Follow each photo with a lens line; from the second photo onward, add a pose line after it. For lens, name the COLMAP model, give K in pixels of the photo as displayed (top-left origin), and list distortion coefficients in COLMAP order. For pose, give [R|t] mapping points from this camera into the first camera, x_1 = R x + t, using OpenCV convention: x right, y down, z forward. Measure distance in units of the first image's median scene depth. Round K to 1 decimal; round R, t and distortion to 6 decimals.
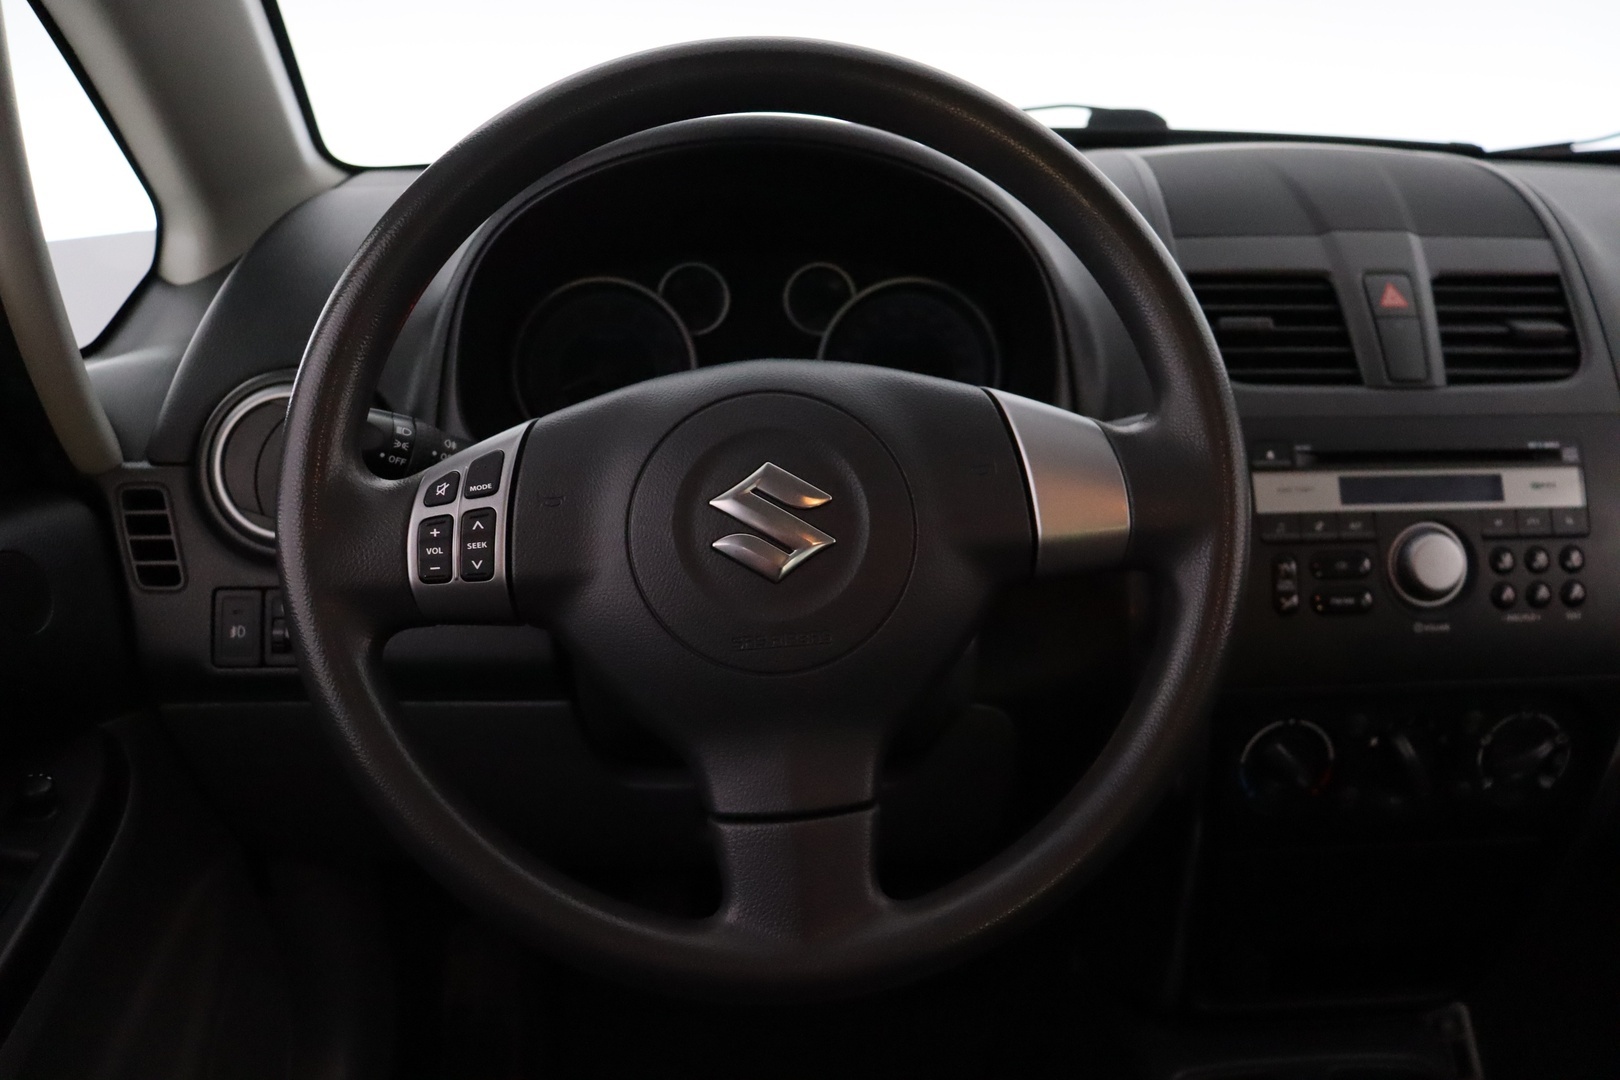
lens RADIAL K [[1397.4, 0, 827.5], [0, 1397.4, 532.0], [0, 0, 1]] dist [-0.164225, 0.163576]
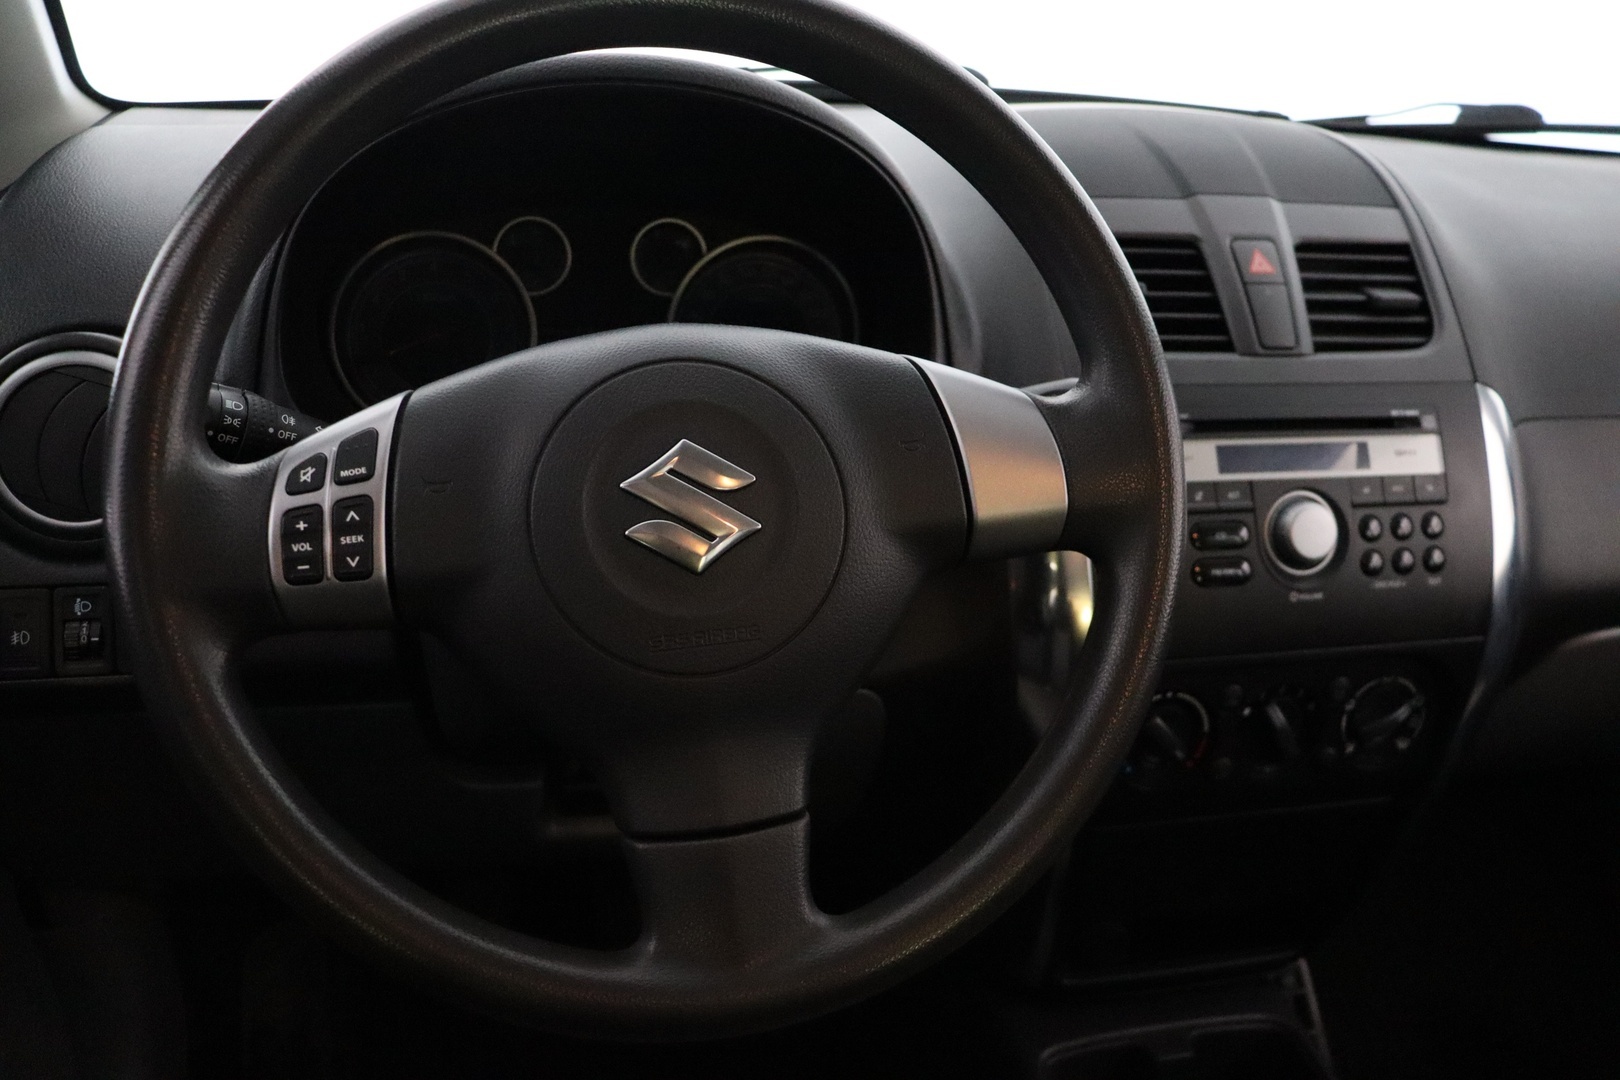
lens RADIAL K [[1397.4, 0, 827.5], [0, 1397.4, 532.0], [0, 0, 1]] dist [-0.164225, 0.163576]
pose [[0.983967, -0.018813, 0.177355, -0.078357], [0.013915, 0.999488, 0.028824, -0.010681], [-0.177807, -0.025894, 0.983725, 0.073001]]
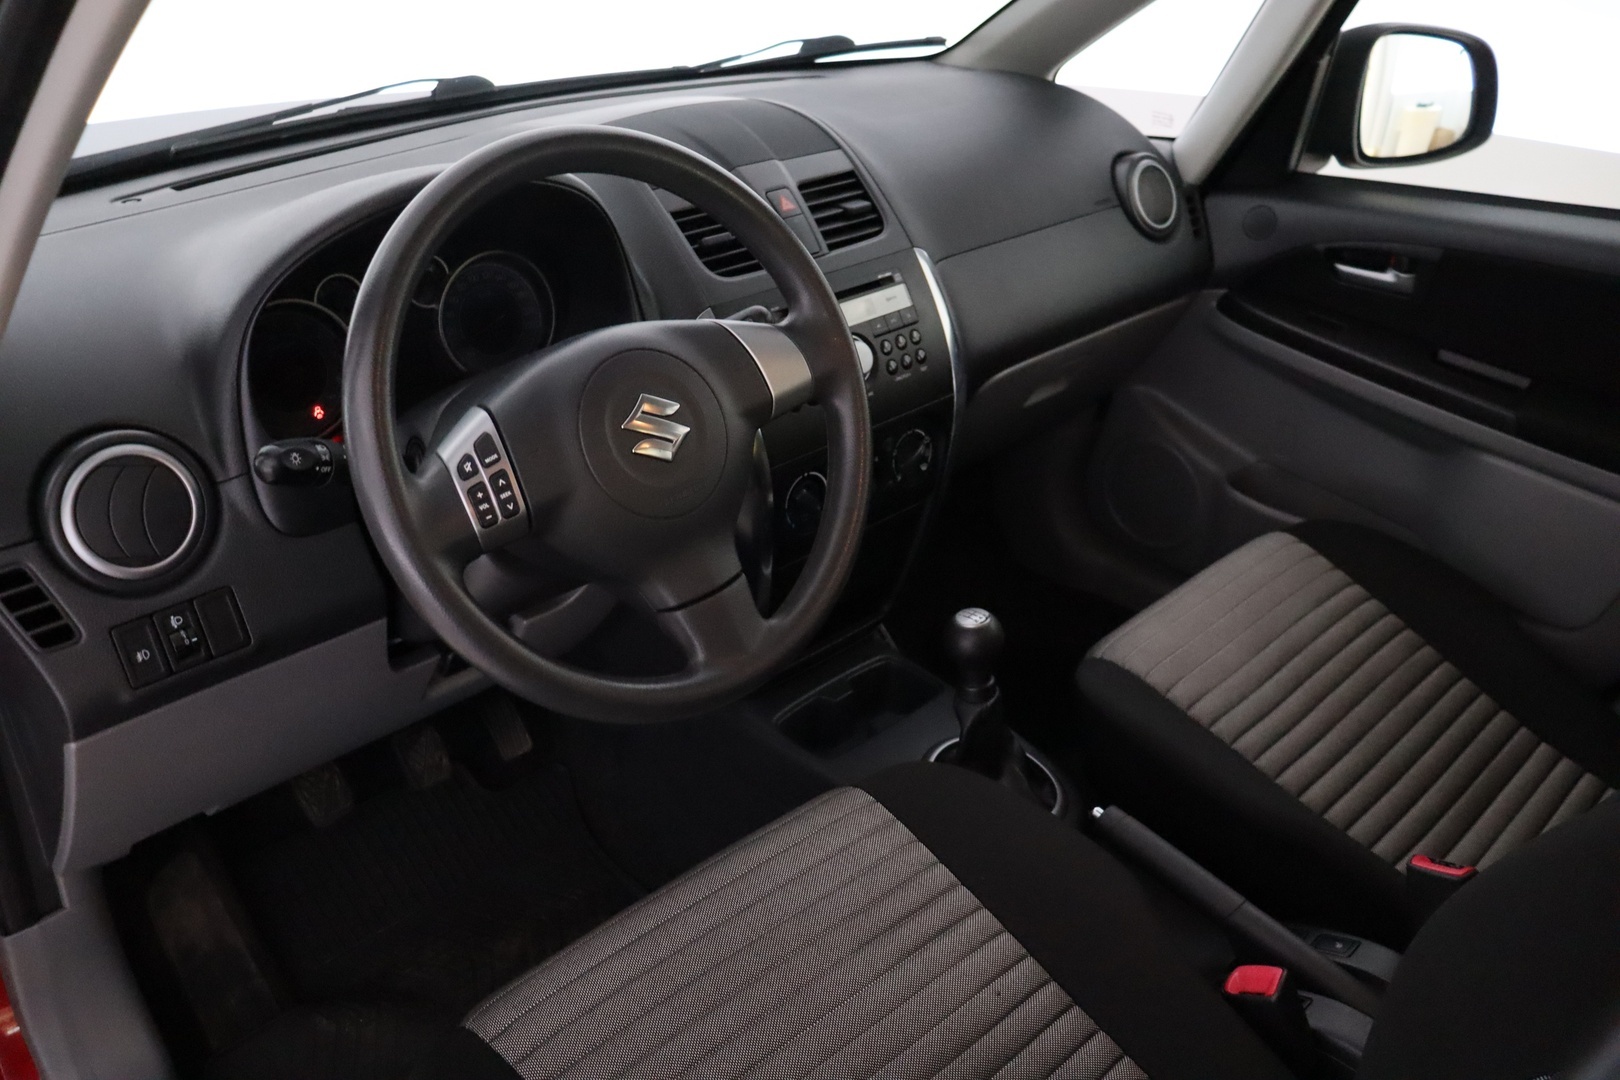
lens RADIAL K [[1291.4, 0, 810.9], [0, 1291.4, 512.1], [0, 0, 1]] dist [-0.129814, 0.002213]
pose [[0.757727, -0.306878, 0.575913, -0.564744], [0.243107, 0.951747, 0.187287, -0.106989], [-0.605598, -0.001904, 0.795768, -0.227559]]
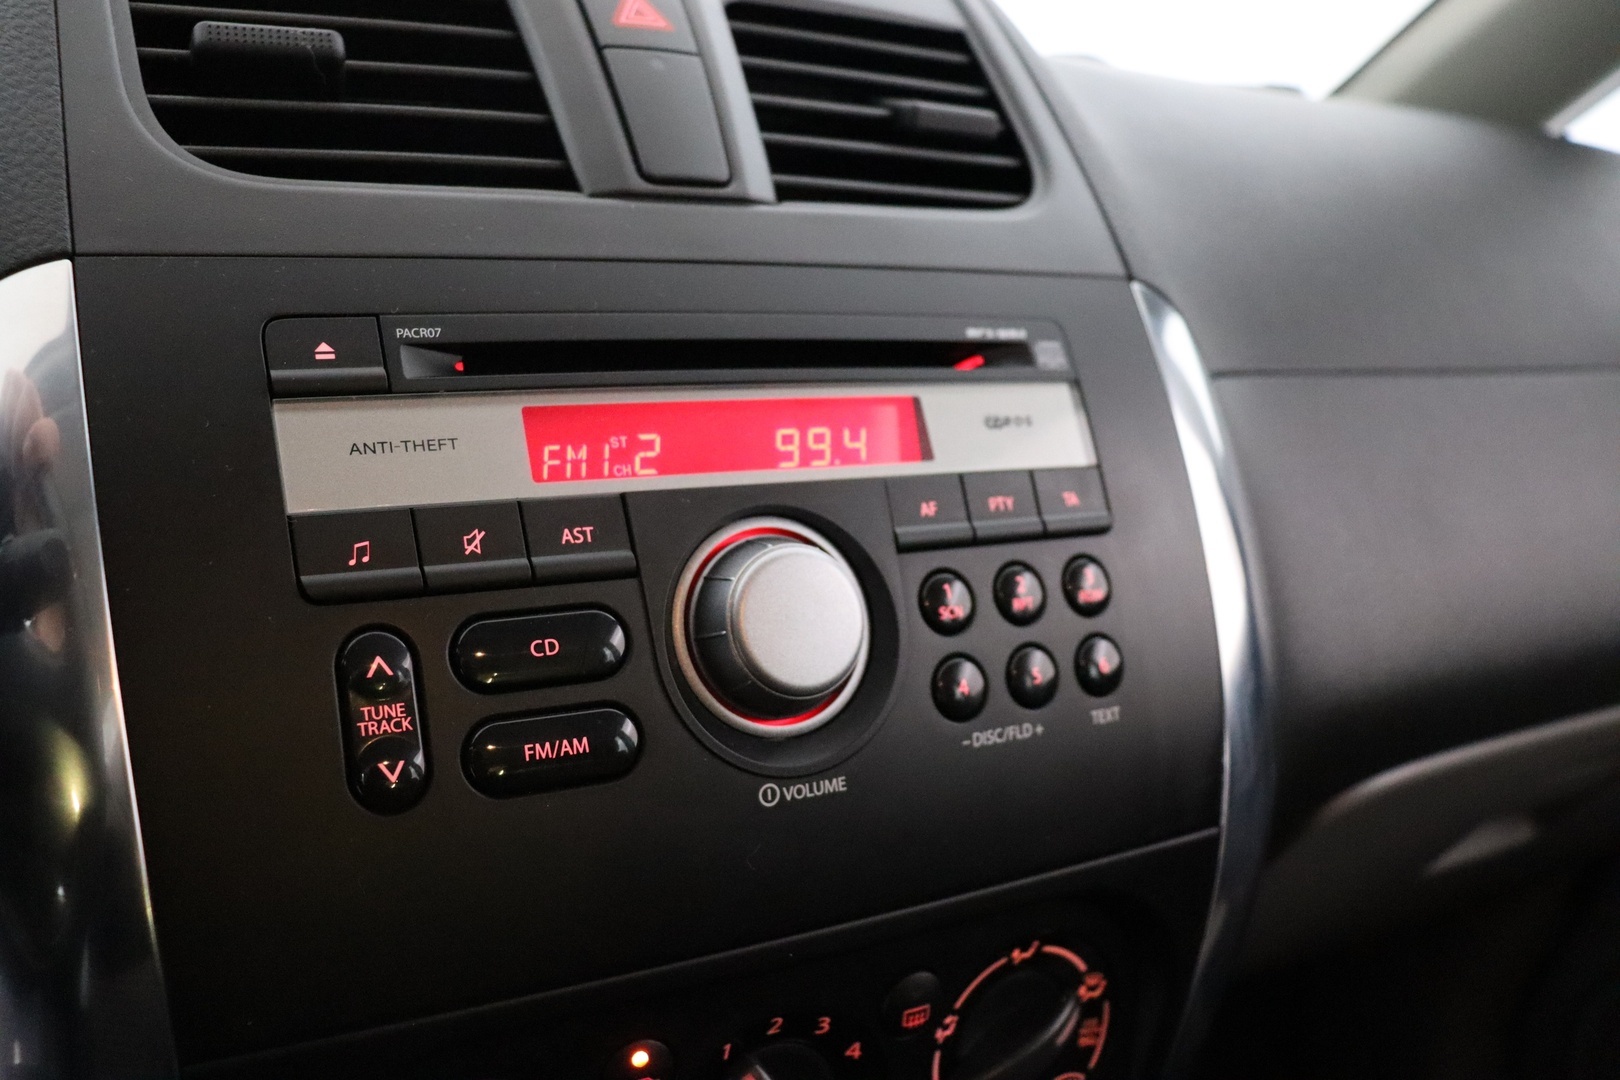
lens RADIAL K [[1397.4, 0, 827.5], [0, 1397.4, 532.0], [0, 0, 1]] dist [-0.164225, 0.163576]
pose [[0.887566, -0.054627, 0.457430, 0.275056], [0.101643, 0.991696, -0.078792, 0.030033], [-0.449328, 0.116428, 0.885748, 0.641039]]
